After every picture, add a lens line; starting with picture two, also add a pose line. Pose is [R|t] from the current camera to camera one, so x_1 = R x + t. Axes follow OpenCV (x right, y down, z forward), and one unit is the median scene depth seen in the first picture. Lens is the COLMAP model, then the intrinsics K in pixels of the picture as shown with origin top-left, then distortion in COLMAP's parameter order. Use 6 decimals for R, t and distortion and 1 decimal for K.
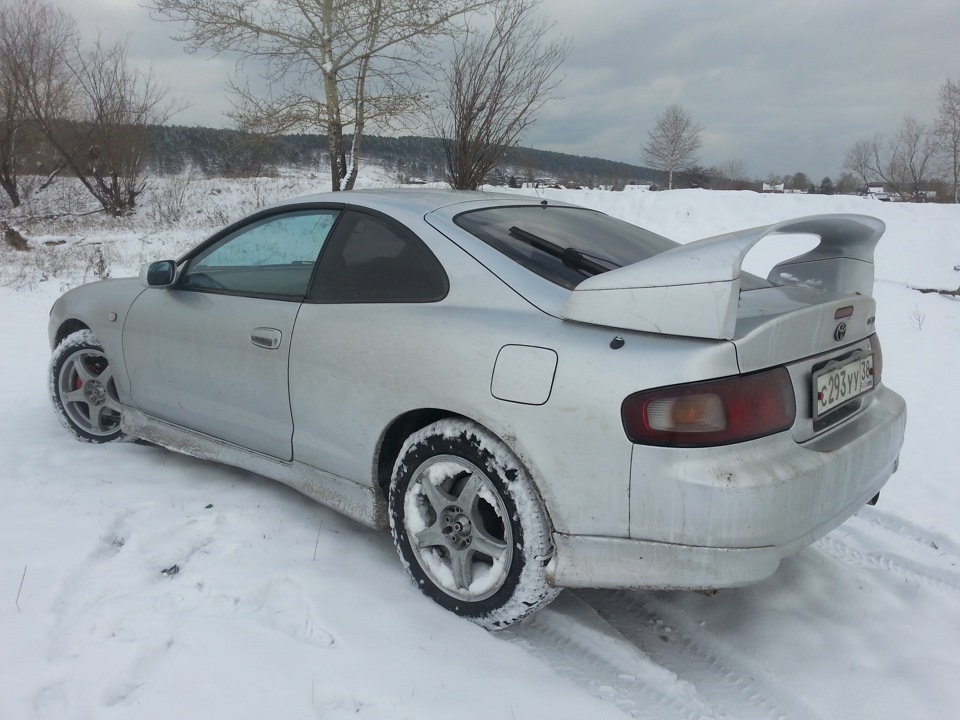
lens RADIAL K [[788.2, 0, 485.2], [0, 788.2, 373.6], [0, 0, 1]] dist [0.012817, -0.050867]
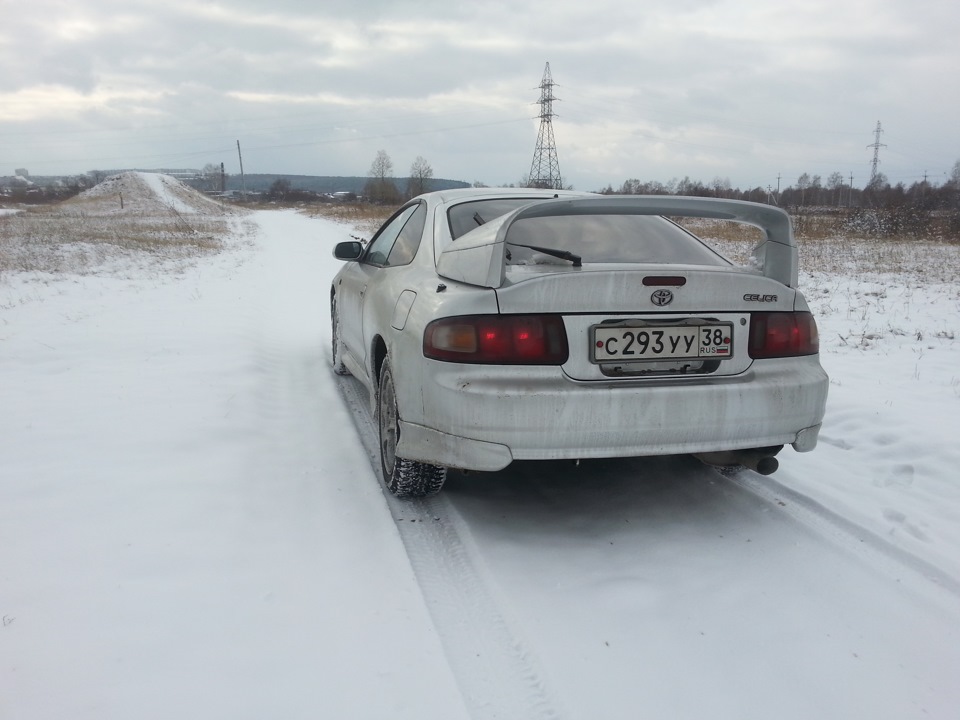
lens RADIAL K [[788.2, 0, 481.1], [0, 788.2, 377.5], [0, 0, 1]] dist [0.012817, -0.050867]
pose [[0.831465, 0.108055, -0.544967, 0.891506], [-0.115048, 0.993130, 0.021385, 0.070724], [0.543534, 0.044916, 0.838184, -0.115850]]
